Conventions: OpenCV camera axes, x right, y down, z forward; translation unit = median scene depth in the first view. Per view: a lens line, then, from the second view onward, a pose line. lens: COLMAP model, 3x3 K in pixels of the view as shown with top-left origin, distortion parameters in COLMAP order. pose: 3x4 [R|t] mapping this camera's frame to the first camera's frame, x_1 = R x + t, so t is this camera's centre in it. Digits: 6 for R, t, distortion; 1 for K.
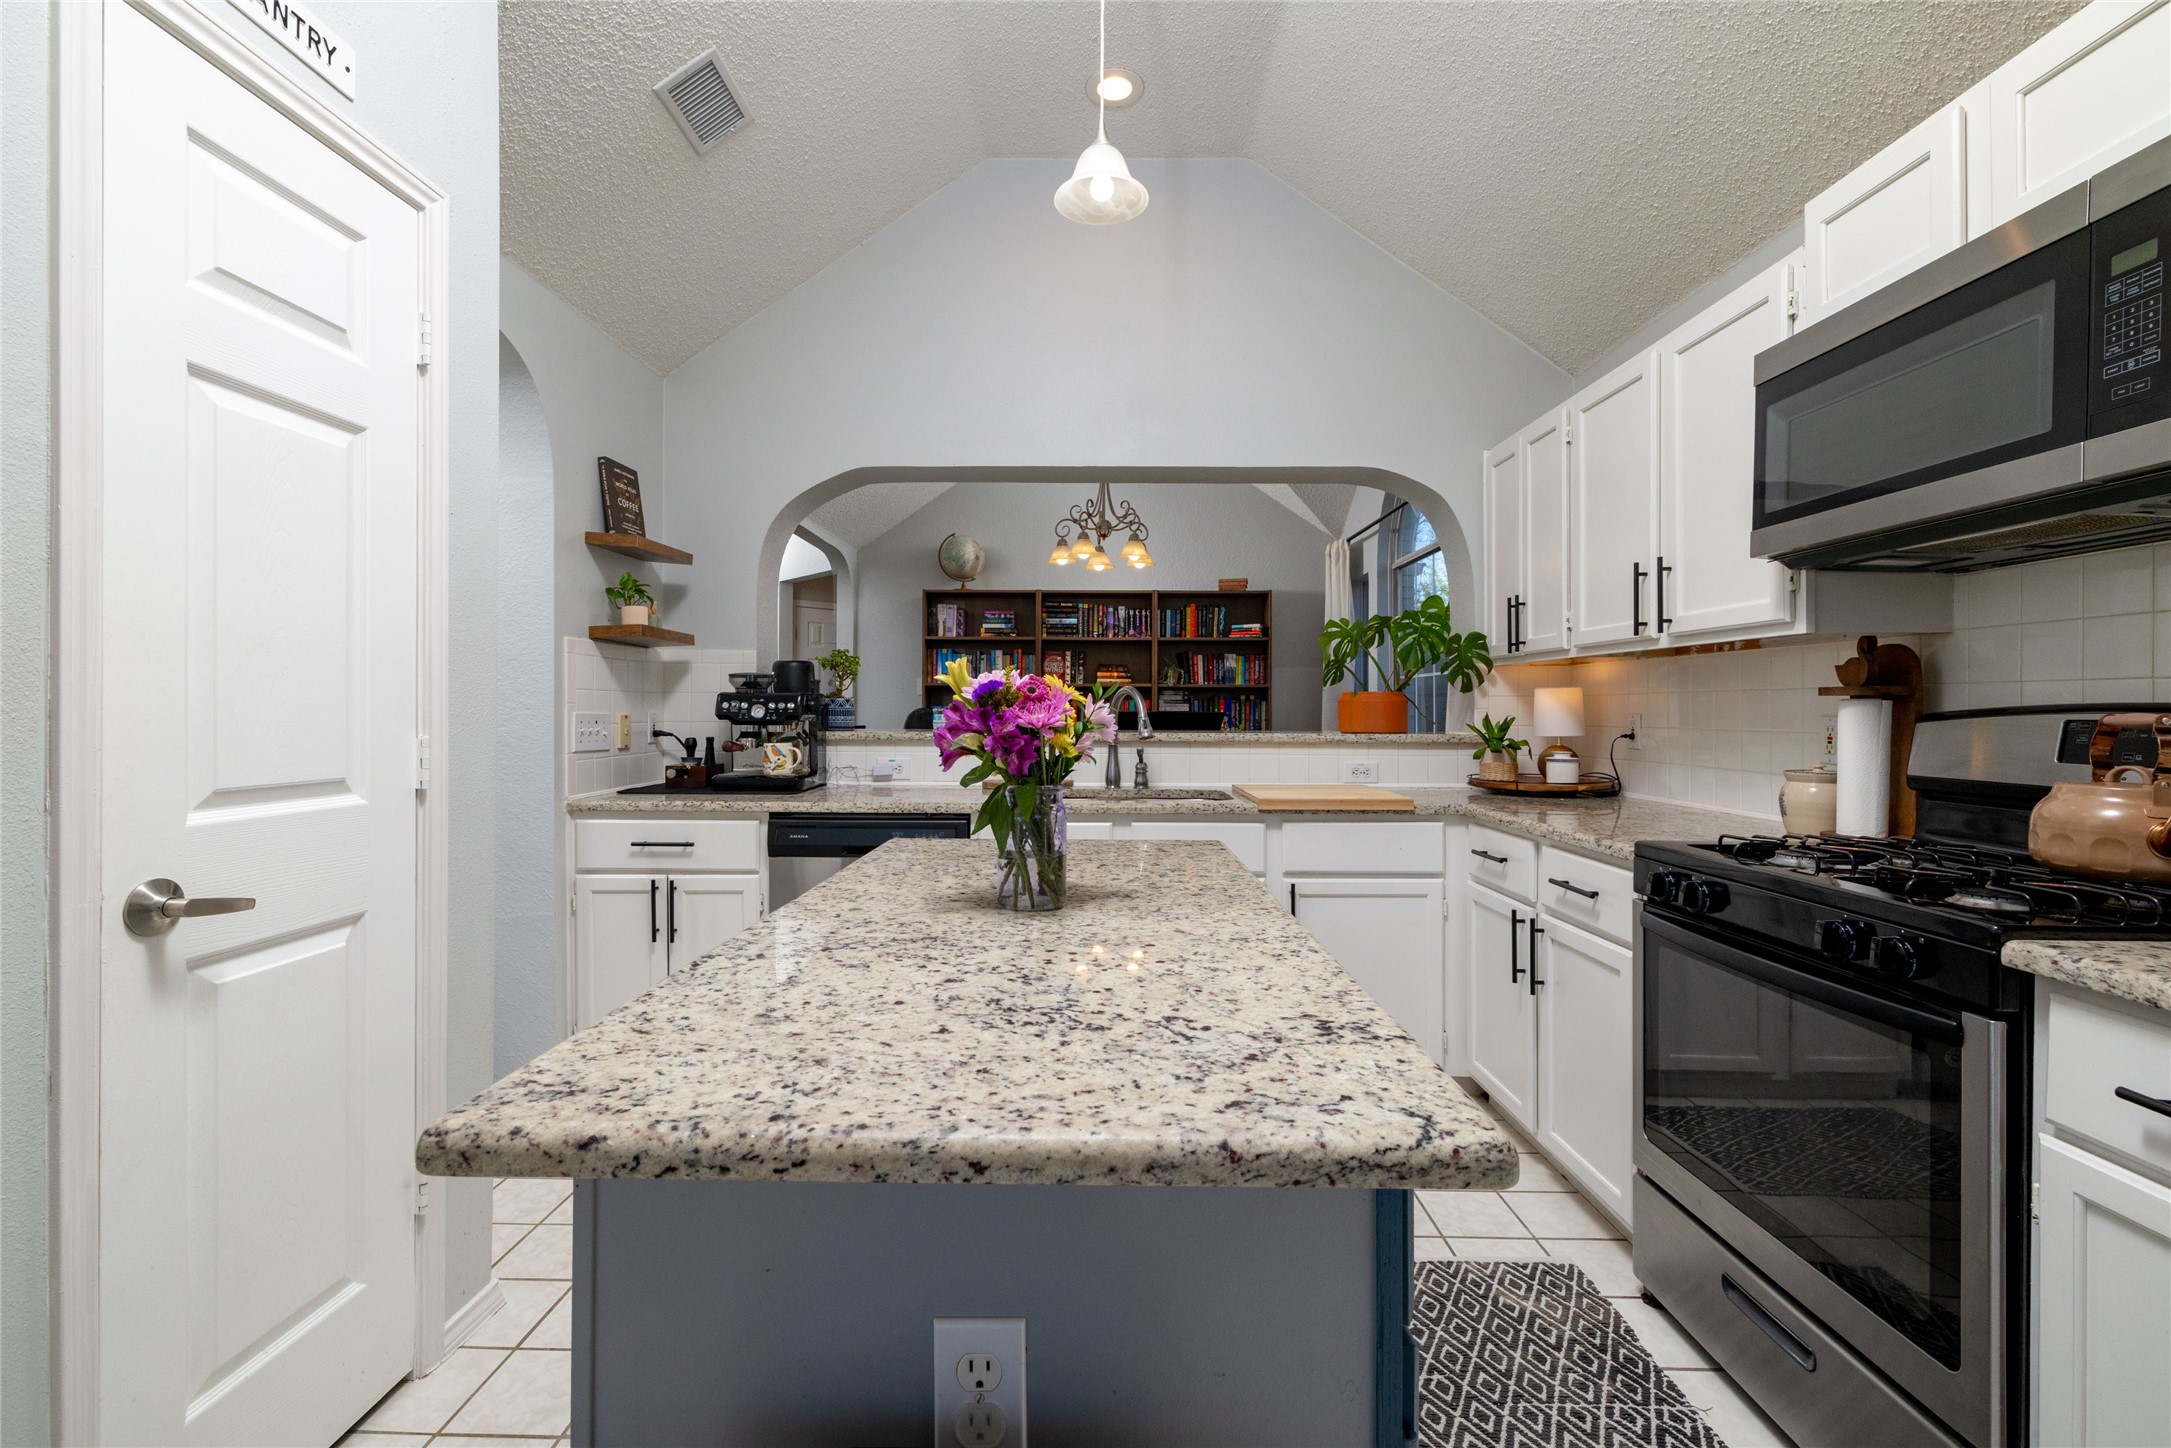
lens RADIAL K [[944.4, 0, 1079.5], [0, 944.4, 712.1], [0, 0, 1]] dist [0.000374, 0.000772]
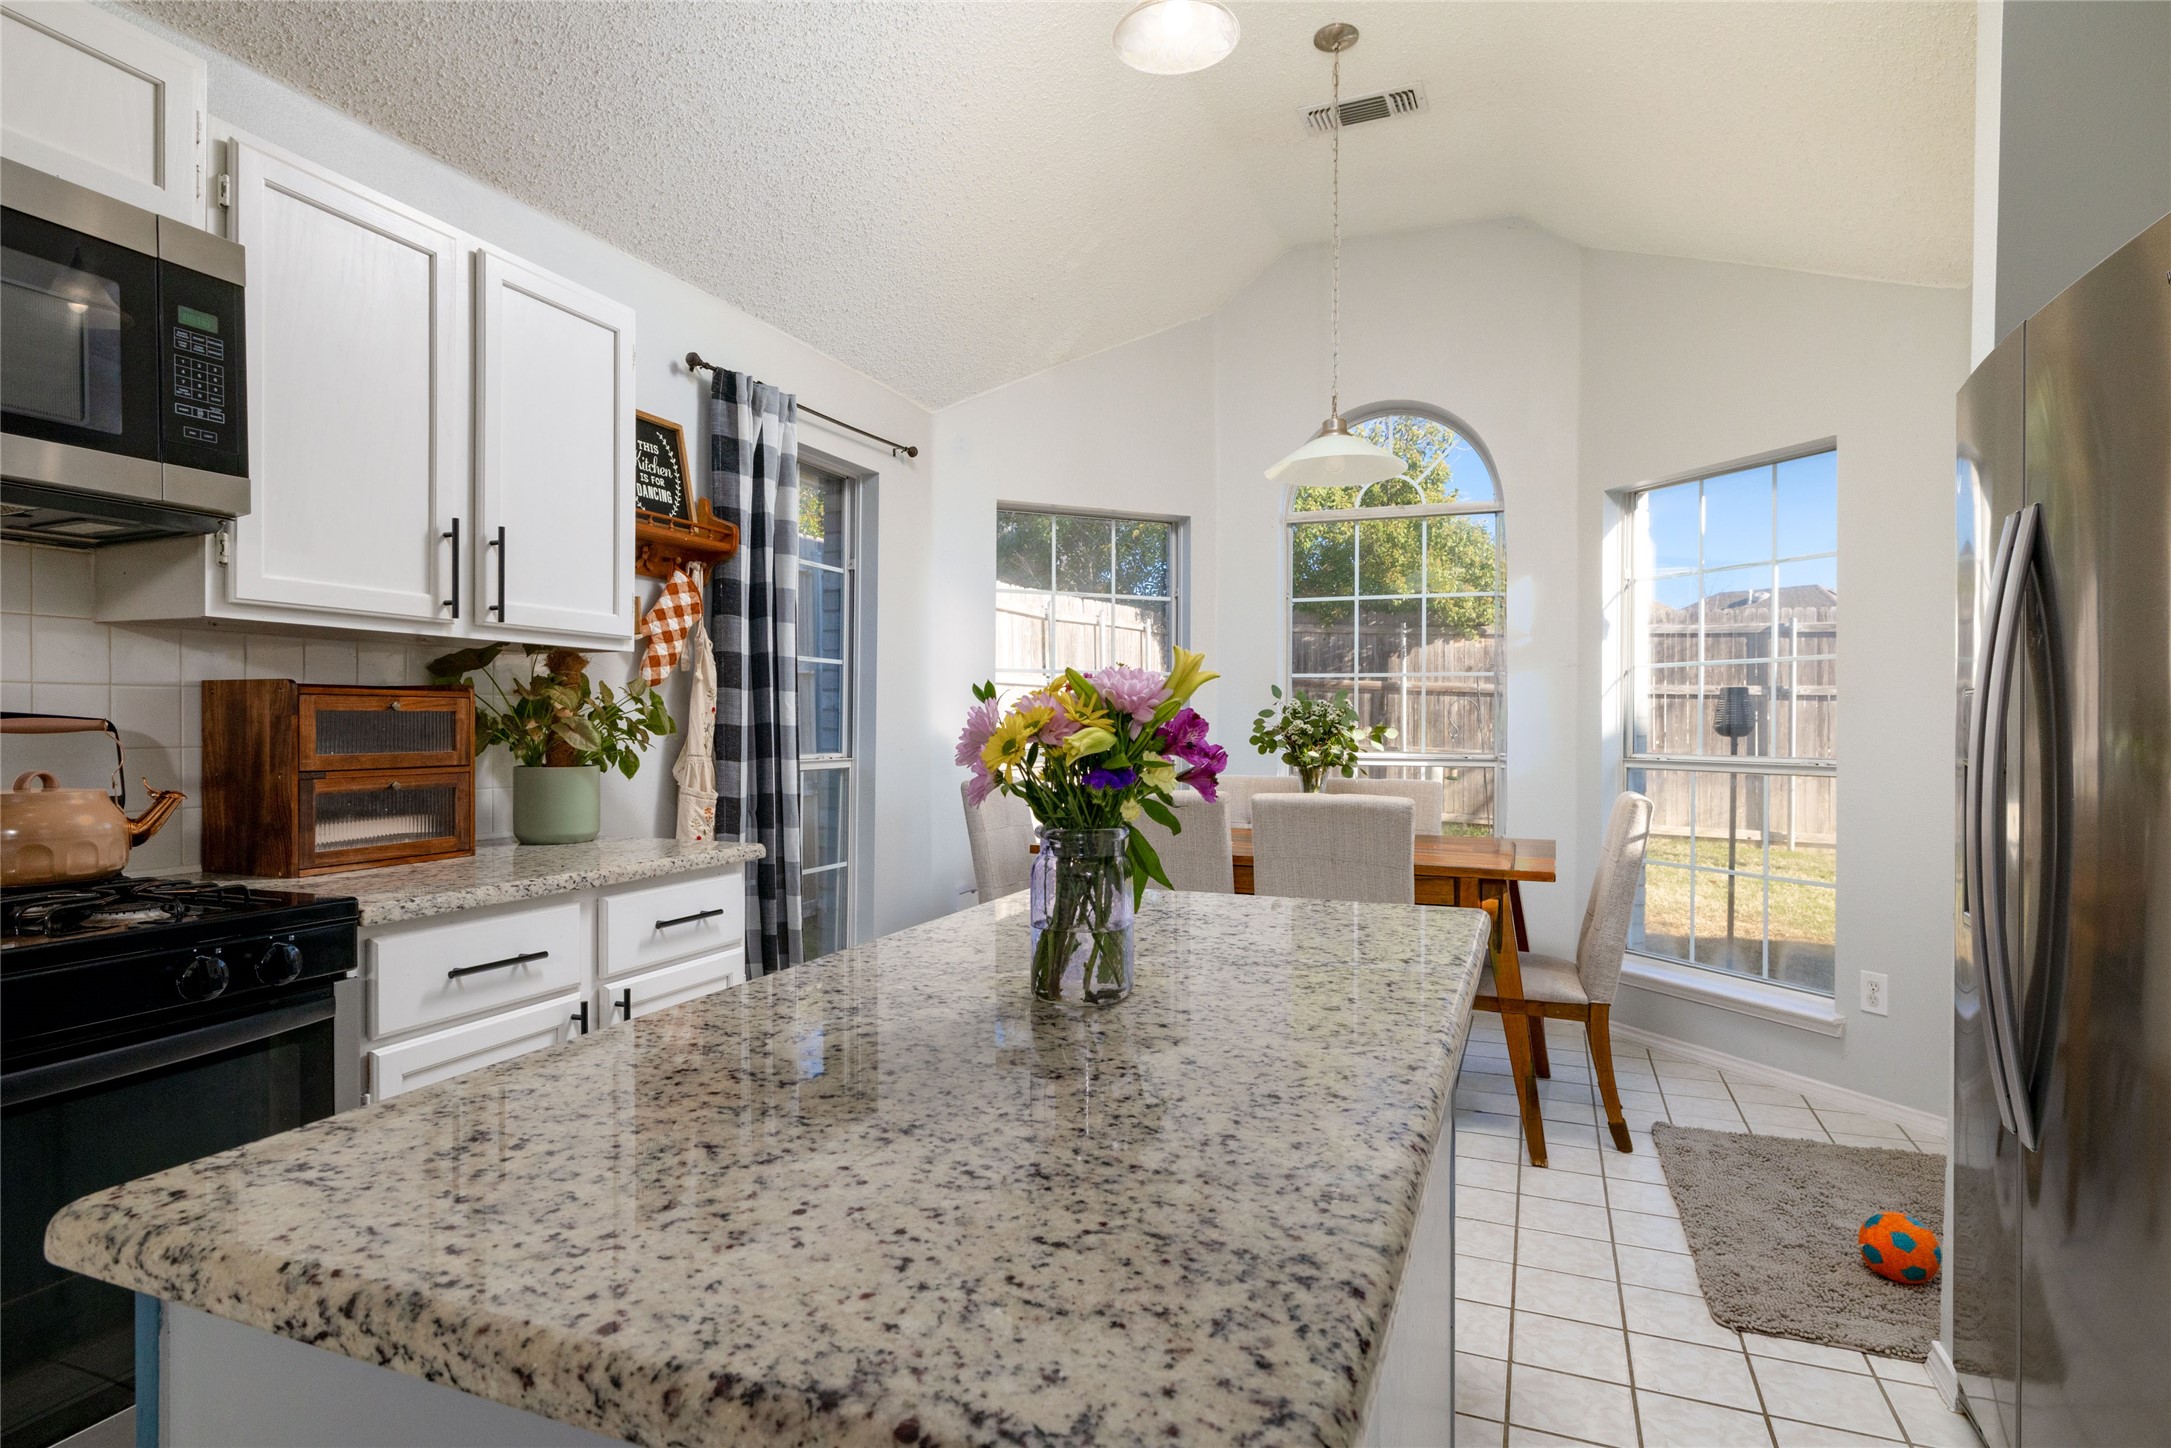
lens RADIAL K [[1148.8, 0, 1083.1], [0, 1148.8, 723.8], [0, 0, 1]] dist [-0.000980, -0.000052]
pose [[-0.935328, -0.007655, 0.353699, -0.151752], [-0.006379, 0.999968, 0.004771, -0.002143], [-0.353724, 0.002206, -0.935347, 0.764327]]
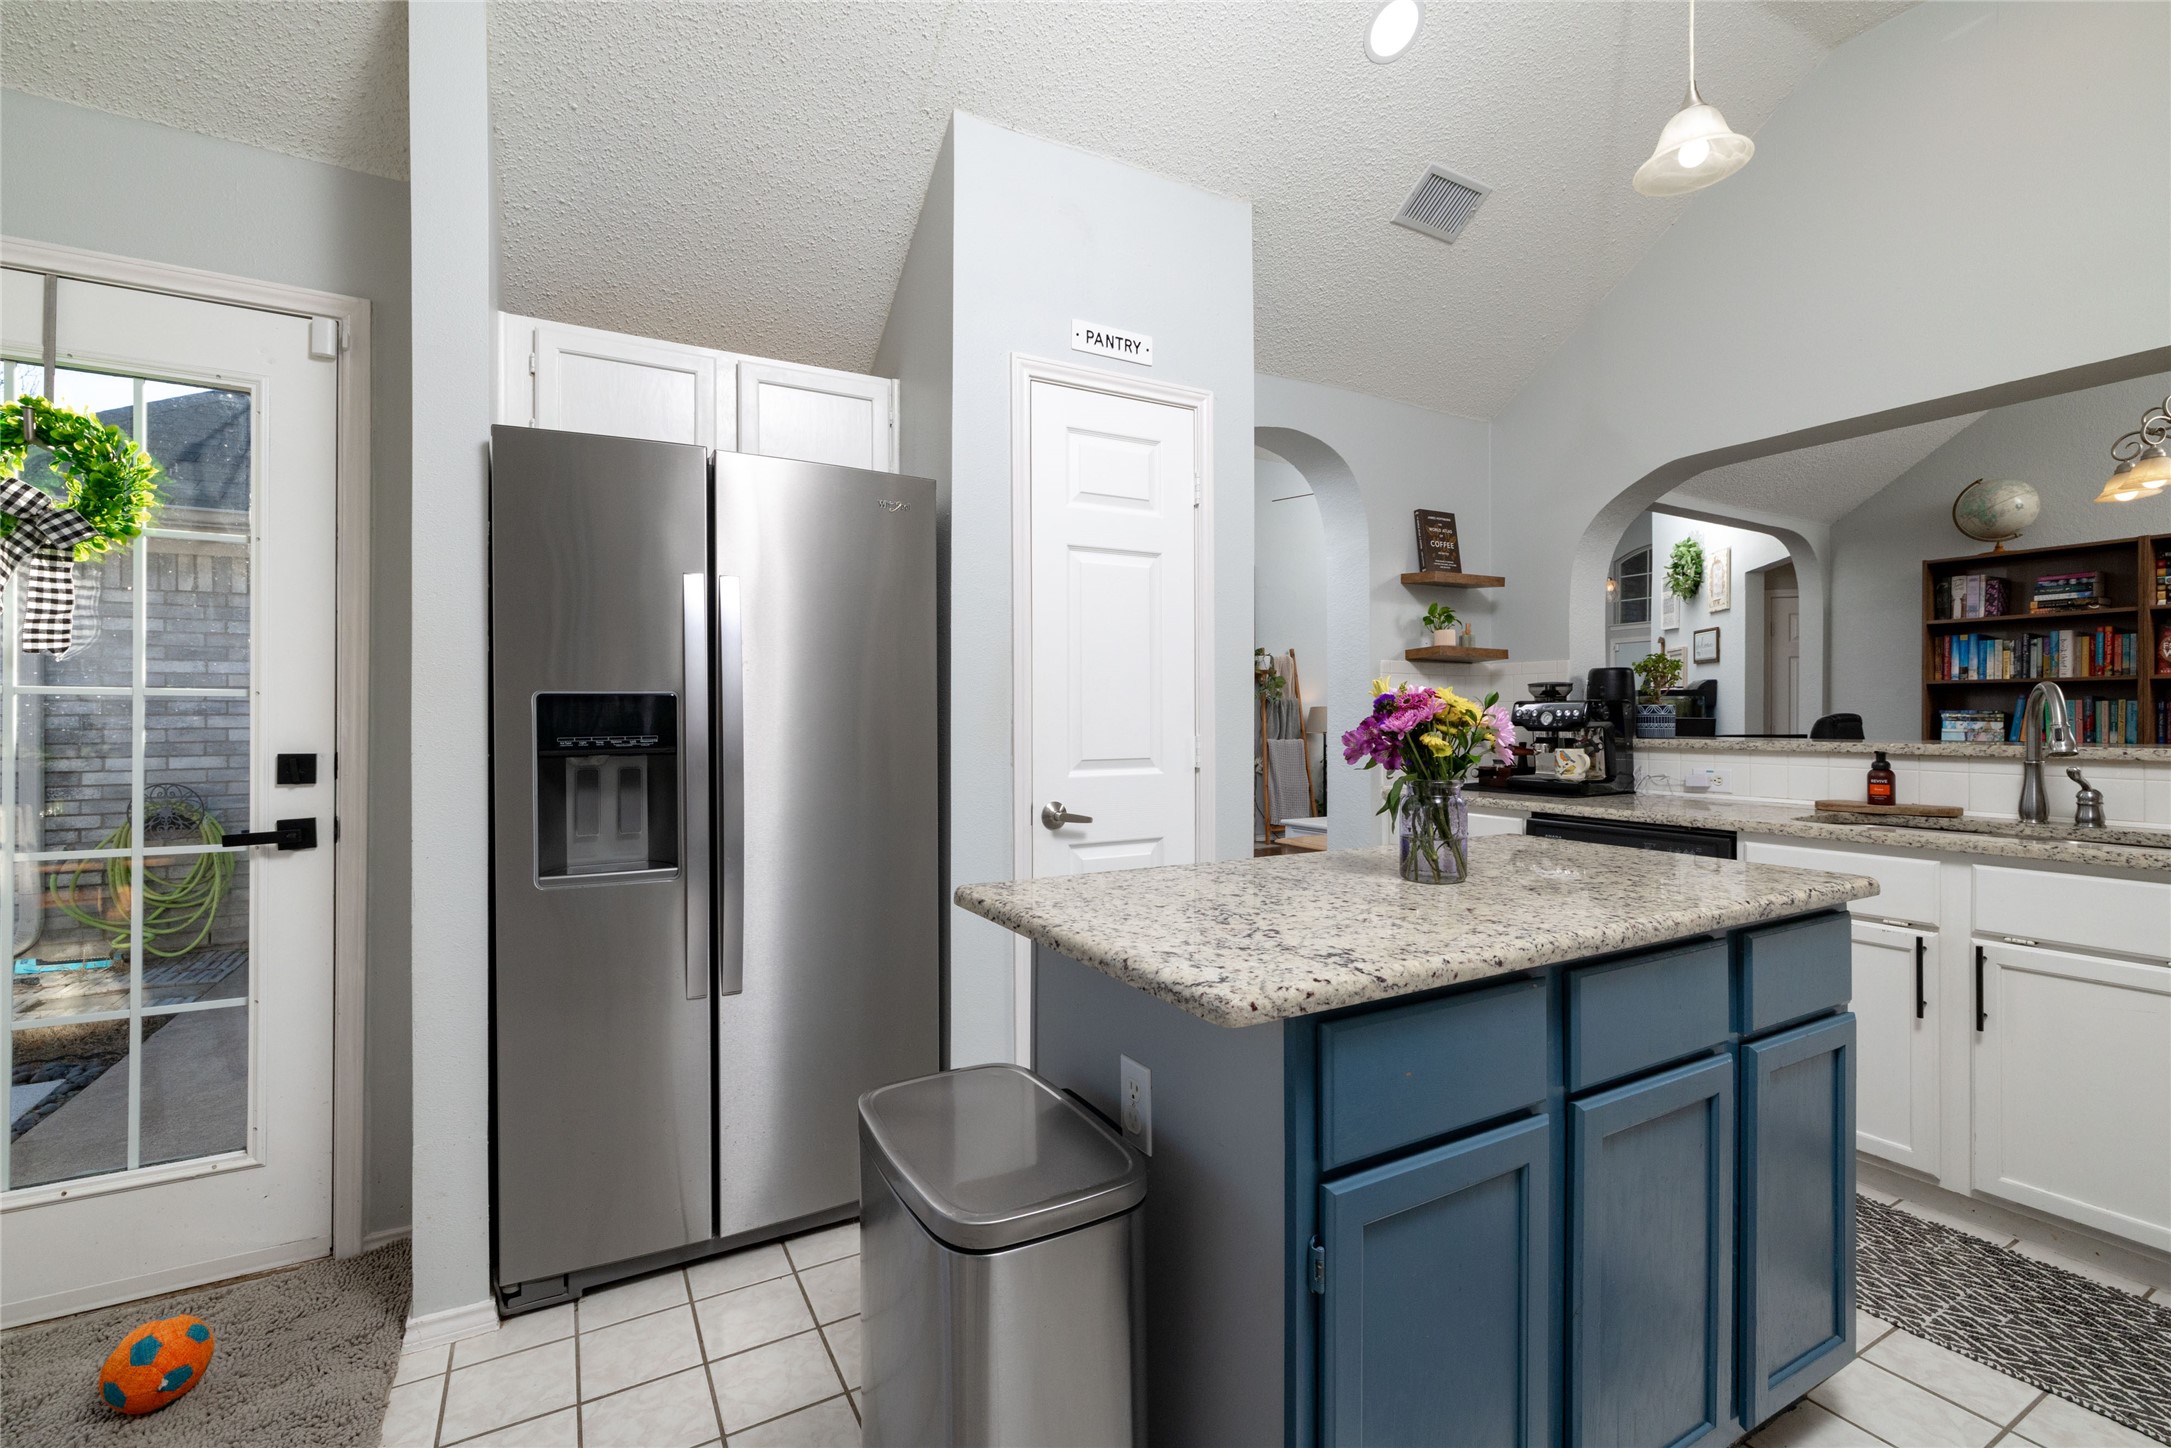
lens RADIAL K [[944.4, 0, 1073.9], [0, 944.4, 727.6], [0, 0, 1]] dist [0.000374, 0.000772]
pose [[0.501302, 0.004747, -0.865260, 0.314248], [0.002493, 0.999973, 0.006931, 0.000936], [0.865269, -0.005632, 0.501276, 0.003742]]
